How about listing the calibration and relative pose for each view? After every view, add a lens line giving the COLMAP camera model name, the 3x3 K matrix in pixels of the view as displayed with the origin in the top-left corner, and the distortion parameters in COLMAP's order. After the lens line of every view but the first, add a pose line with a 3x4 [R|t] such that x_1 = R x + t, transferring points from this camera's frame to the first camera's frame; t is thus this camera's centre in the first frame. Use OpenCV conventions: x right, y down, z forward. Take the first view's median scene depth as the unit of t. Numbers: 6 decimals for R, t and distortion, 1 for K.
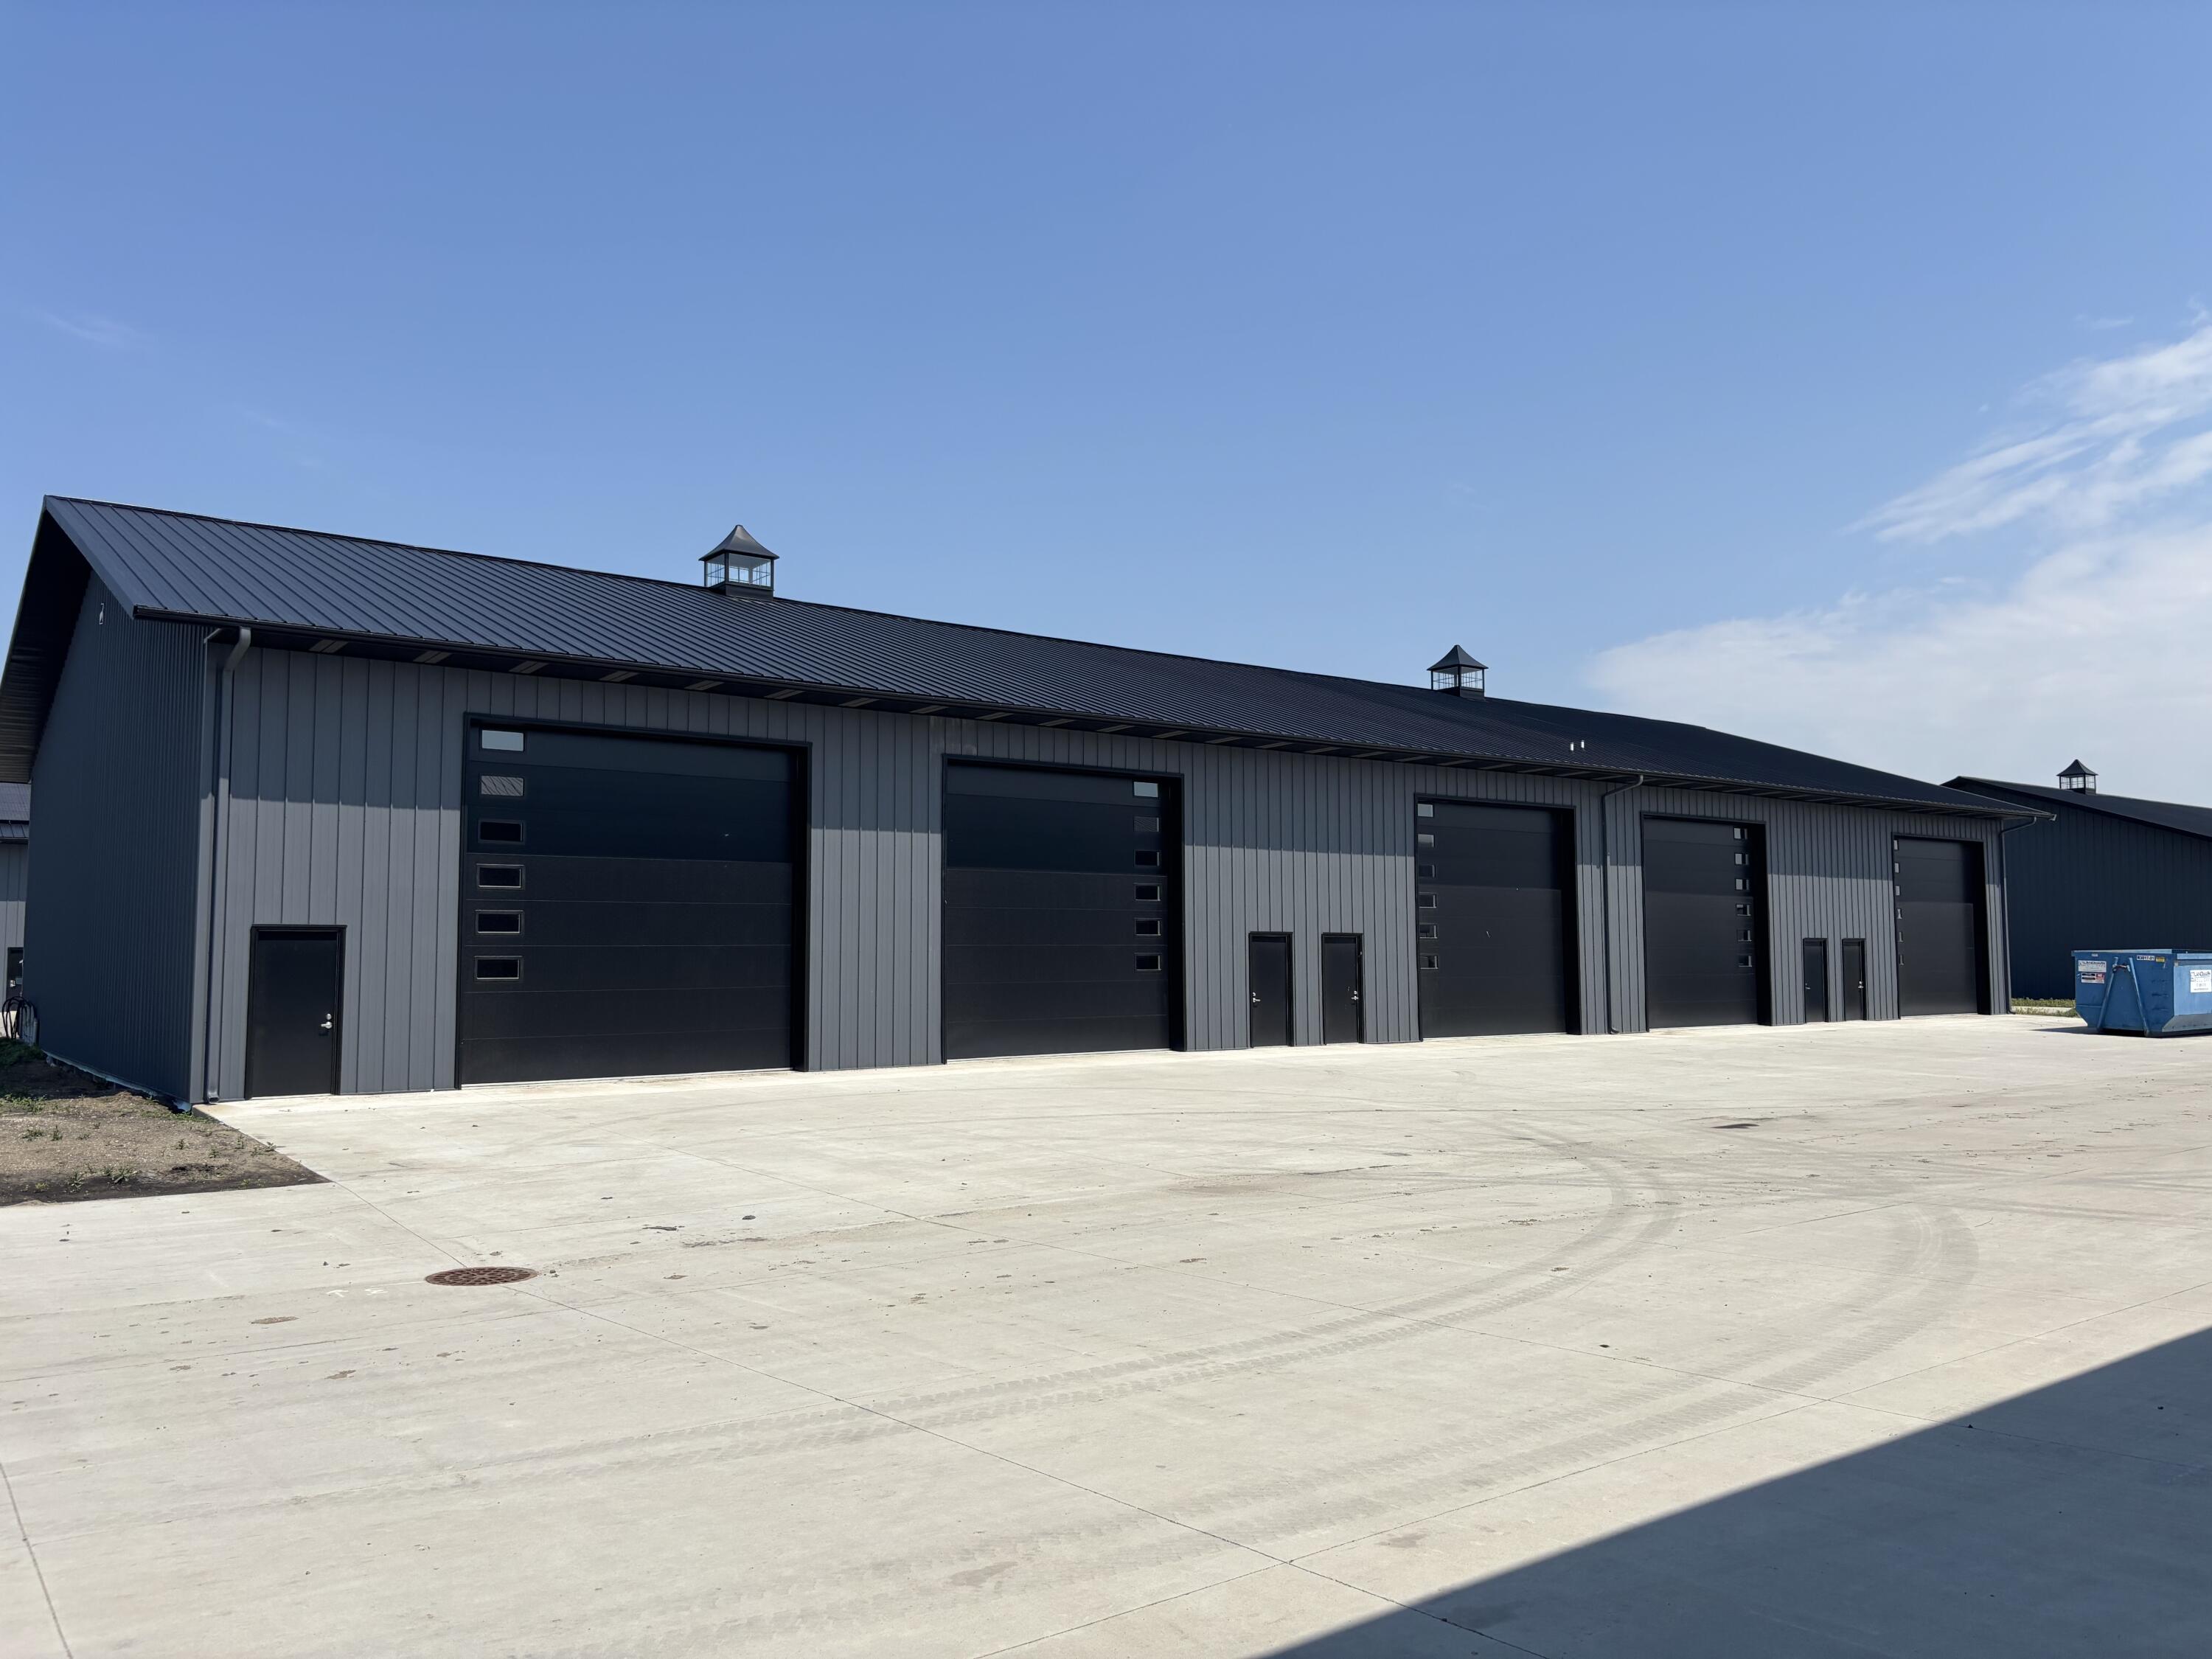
lens RADIAL K [[1740.6, 0, 1152.4], [0, 1740.6, 815.5], [0, 0, 1]] dist [0.058774, -0.082702]
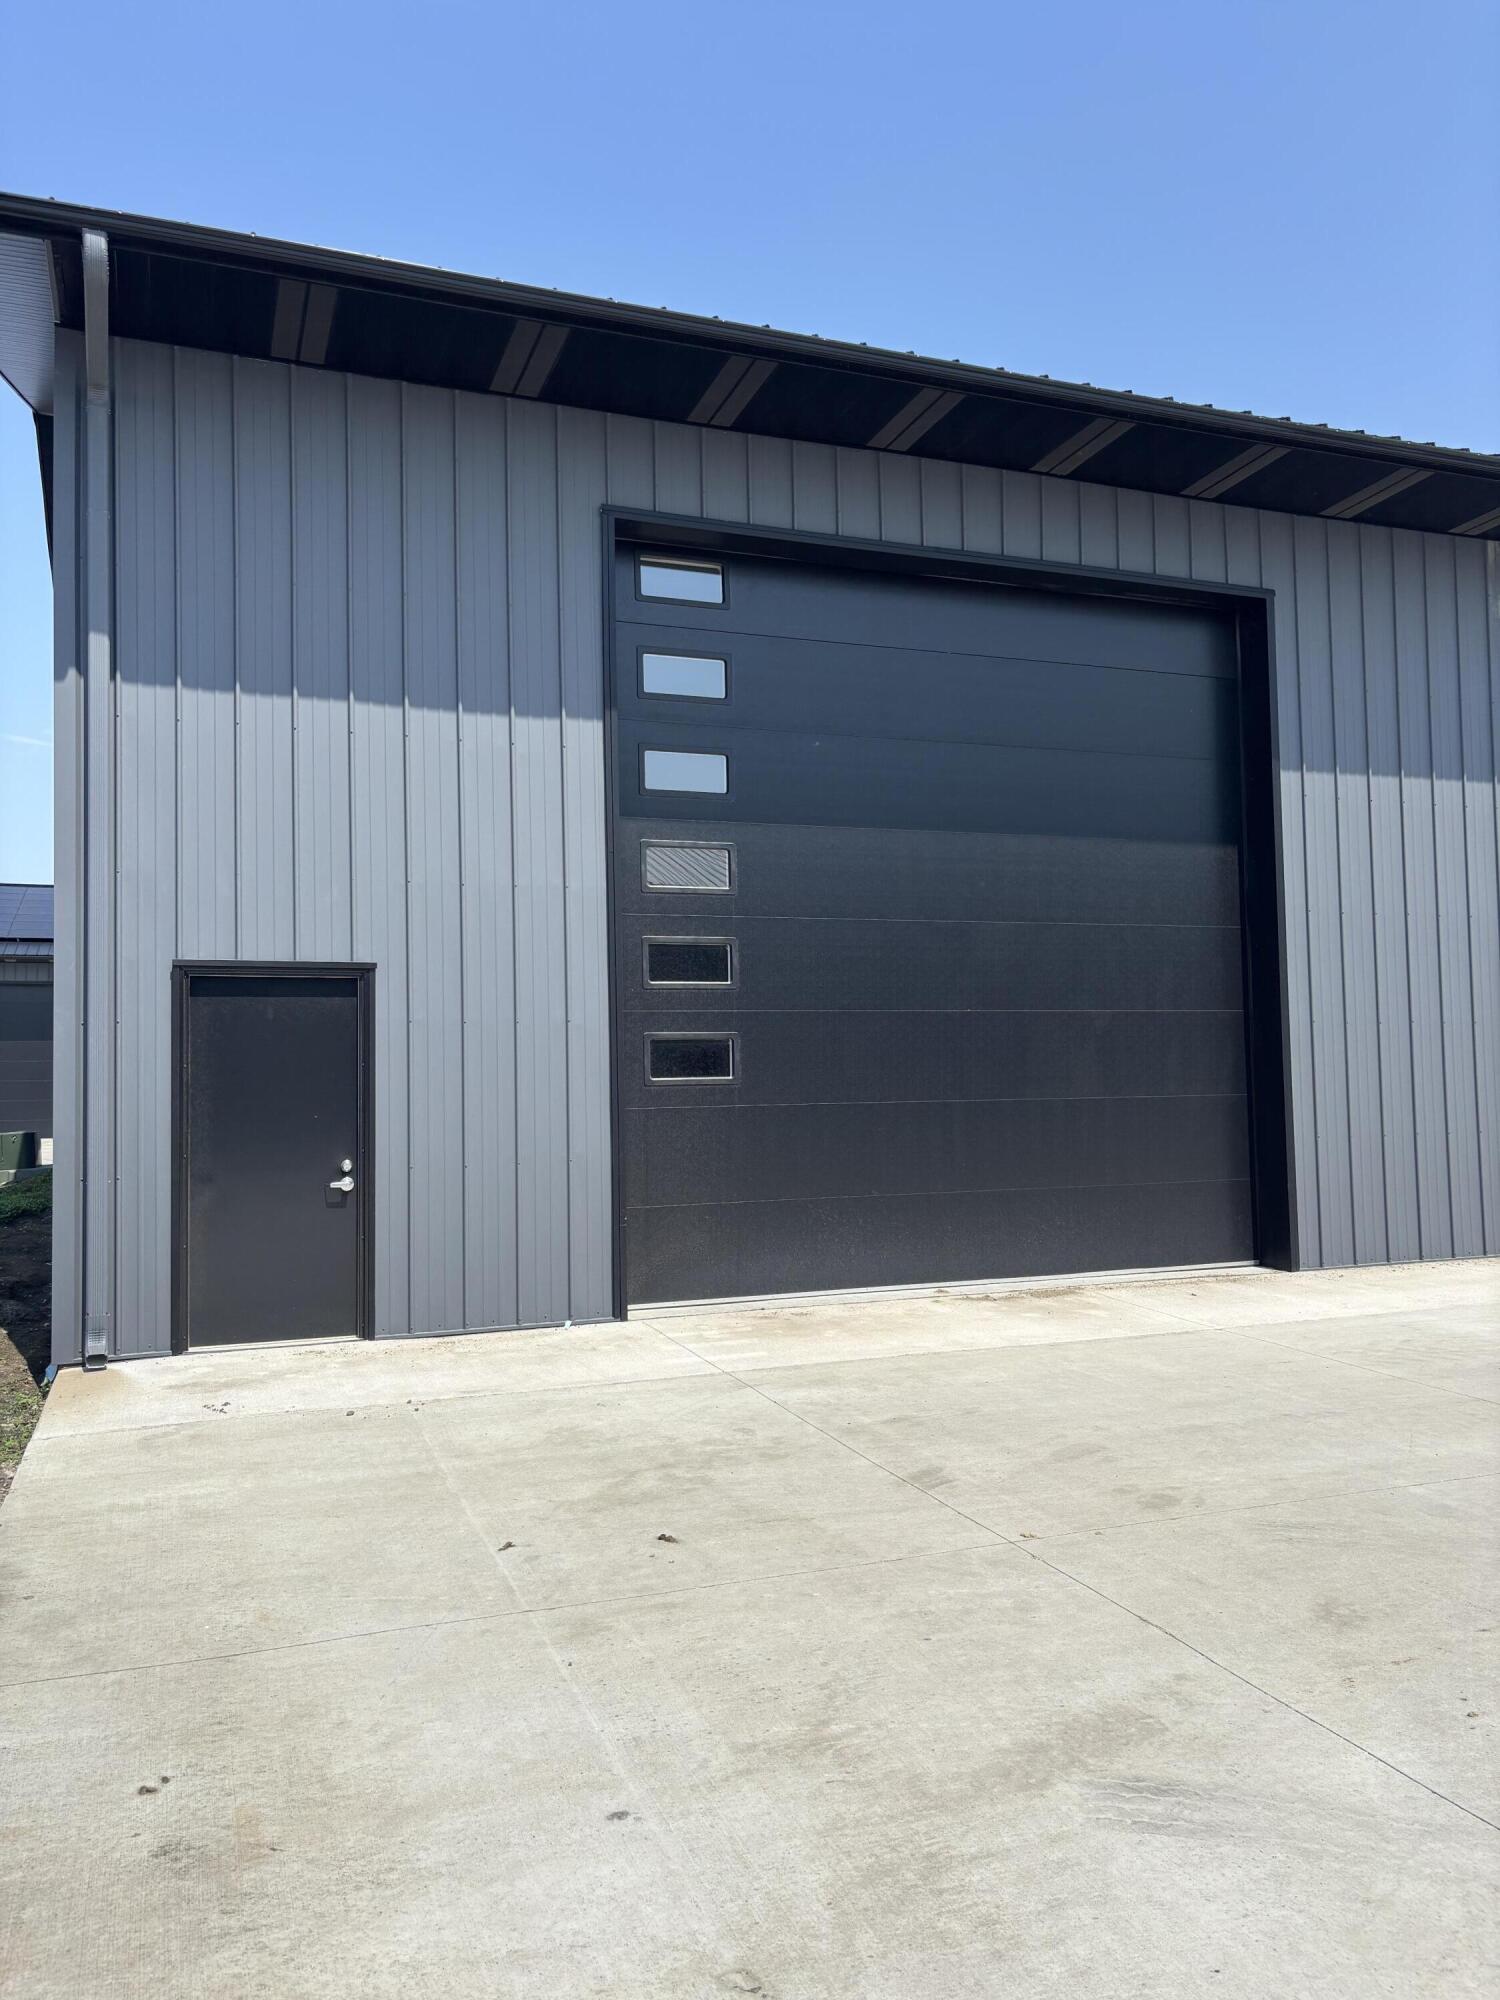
lens RADIAL K [[1573.8, 0, 832.0], [0, 1573.8, 997.4], [0, 0, 1]] dist [0.058774, -0.082702]
pose [[0.963290, -0.028044, -0.266996, -0.178630], [0.036724, 0.998945, 0.027570, 0.048597], [0.265941, -0.036363, 0.963303, 0.481773]]
